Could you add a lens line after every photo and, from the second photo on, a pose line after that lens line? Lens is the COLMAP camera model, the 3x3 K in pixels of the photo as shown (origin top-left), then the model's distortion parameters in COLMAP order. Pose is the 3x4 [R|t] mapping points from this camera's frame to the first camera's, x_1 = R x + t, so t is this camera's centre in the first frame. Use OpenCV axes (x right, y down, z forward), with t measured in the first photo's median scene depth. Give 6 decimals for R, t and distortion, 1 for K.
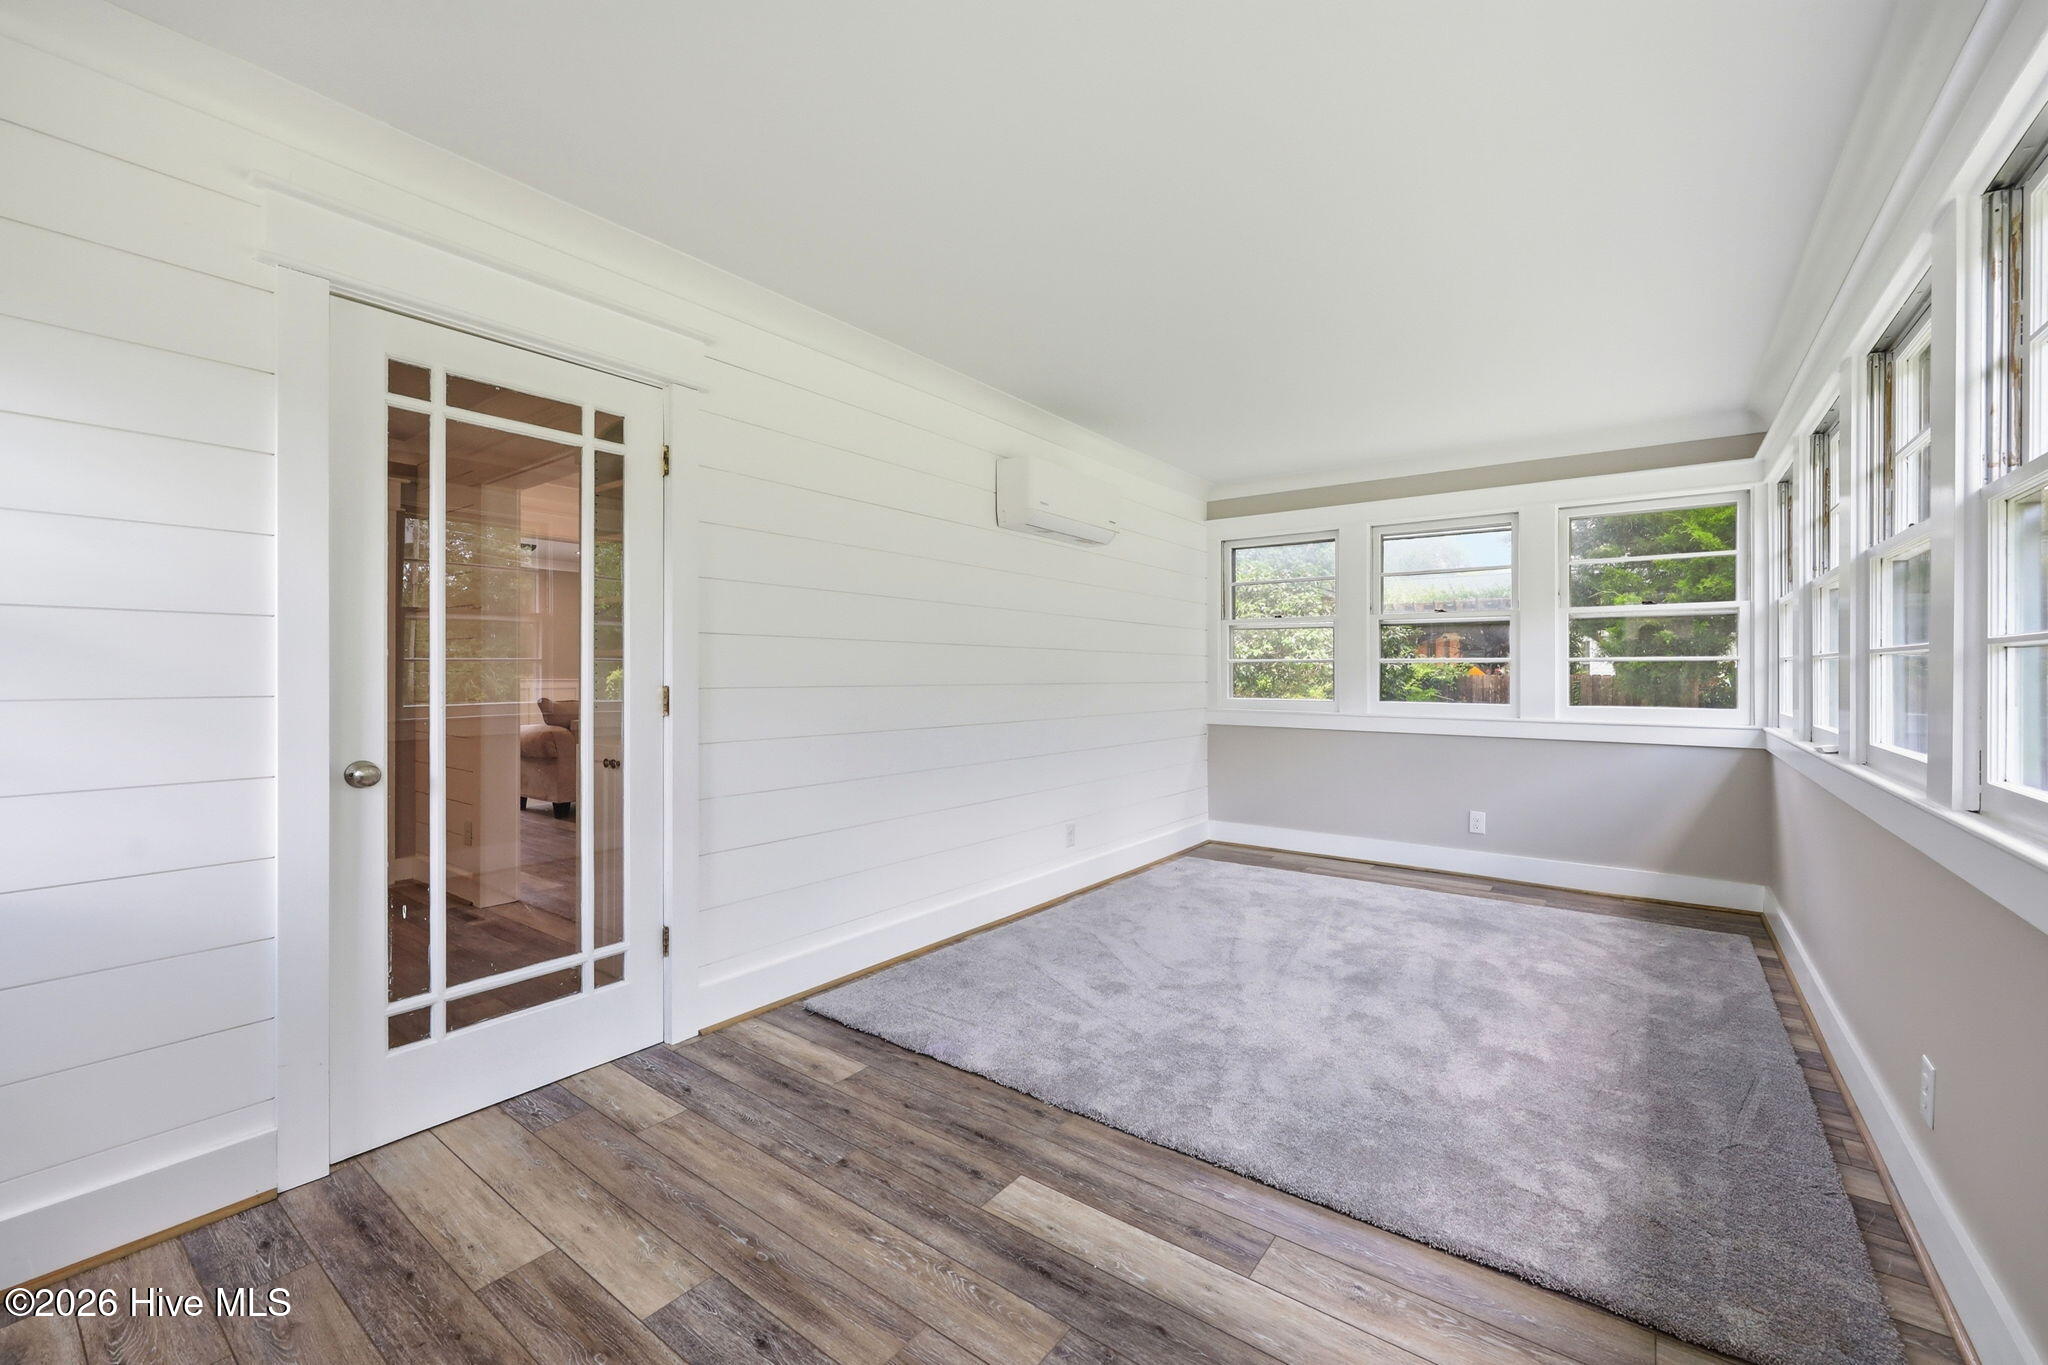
lens RADIAL K [[831.0, 0, 1019.1], [0, 831.0, 676.5], [0, 0, 1]] dist [0.000658, -0.000055]
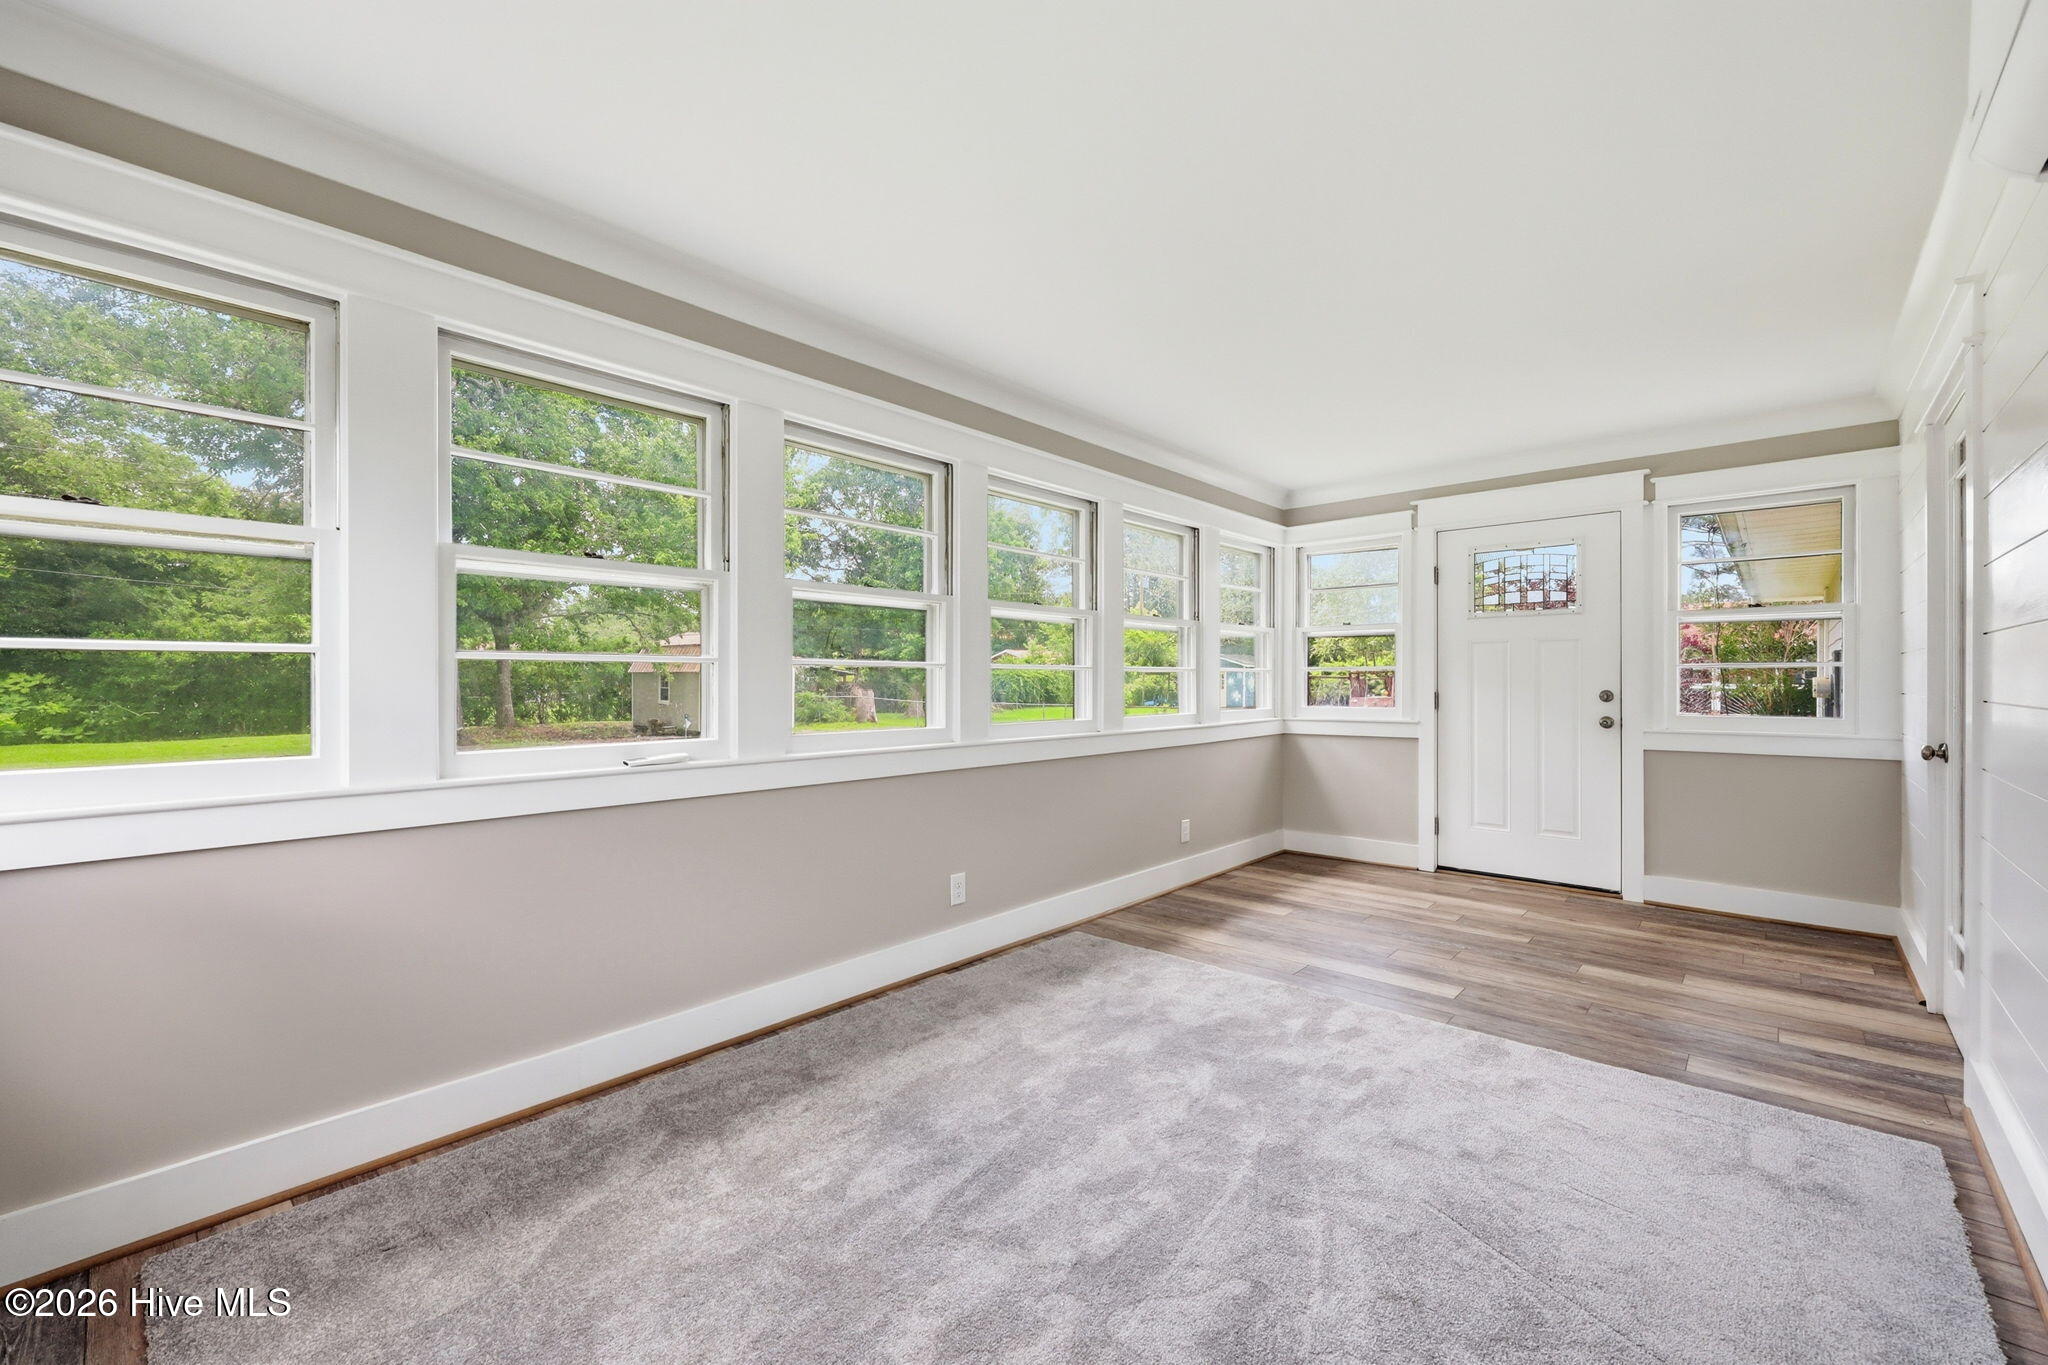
lens RADIAL K [[831.0, 0, 1026.4], [0, 831.0, 683.9], [0, 0, 1]] dist [0.000658, -0.000055]
pose [[-0.995628, -0.002638, 0.093367, 0.608862], [-0.002428, 0.999994, 0.002364, 0.002509], [-0.093373, 0.002127, -0.995629, 2.432681]]
